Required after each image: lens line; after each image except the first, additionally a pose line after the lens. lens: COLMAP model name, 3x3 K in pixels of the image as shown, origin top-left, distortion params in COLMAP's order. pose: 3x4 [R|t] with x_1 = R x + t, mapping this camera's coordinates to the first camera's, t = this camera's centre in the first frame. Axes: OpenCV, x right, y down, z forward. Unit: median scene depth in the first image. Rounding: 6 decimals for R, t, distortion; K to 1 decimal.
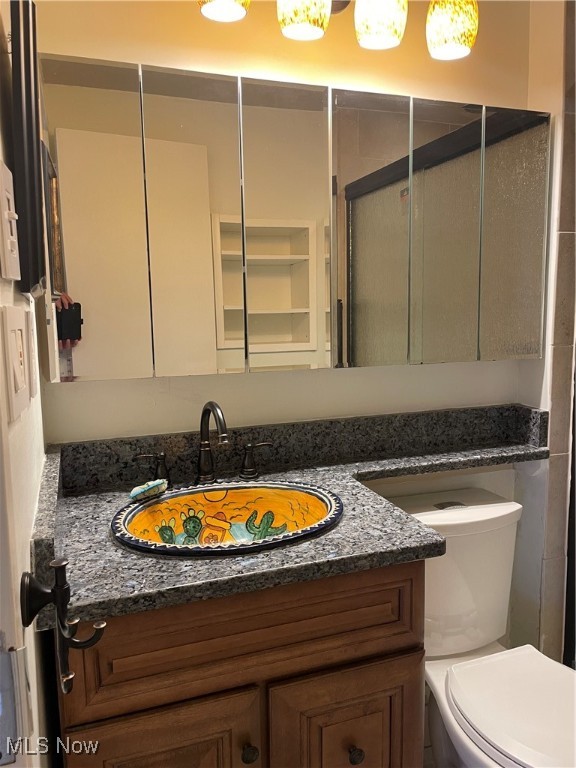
lens RADIAL K [[570.7, 0, 288.6], [0, 570.7, 368.5], [0, 0, 1]] dist [0.074819, -0.104358]
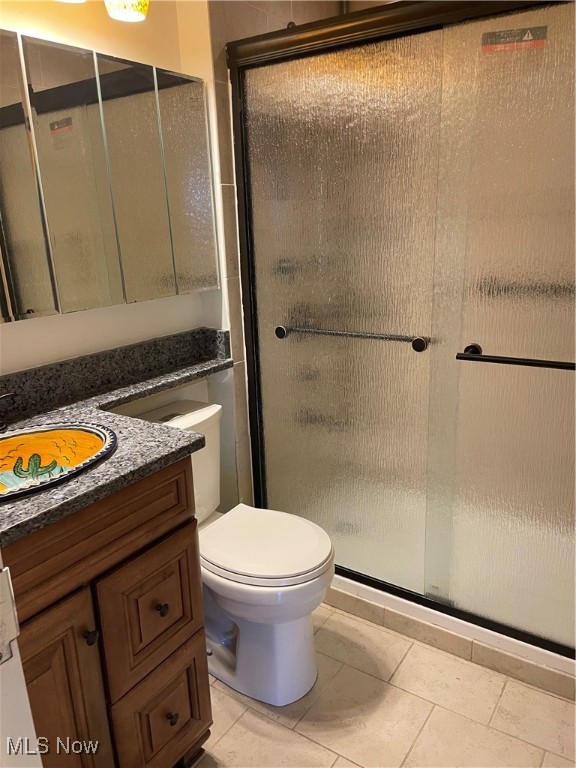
lens RADIAL K [[570.7, 0, 288.6], [0, 570.7, 368.5], [0, 0, 1]] dist [0.074819, -0.104358]
pose [[0.802792, -0.157565, 0.575064, -0.219720], [0.084401, 0.984770, 0.151999, -0.028348], [-0.590255, -0.073488, 0.803865, -0.118571]]
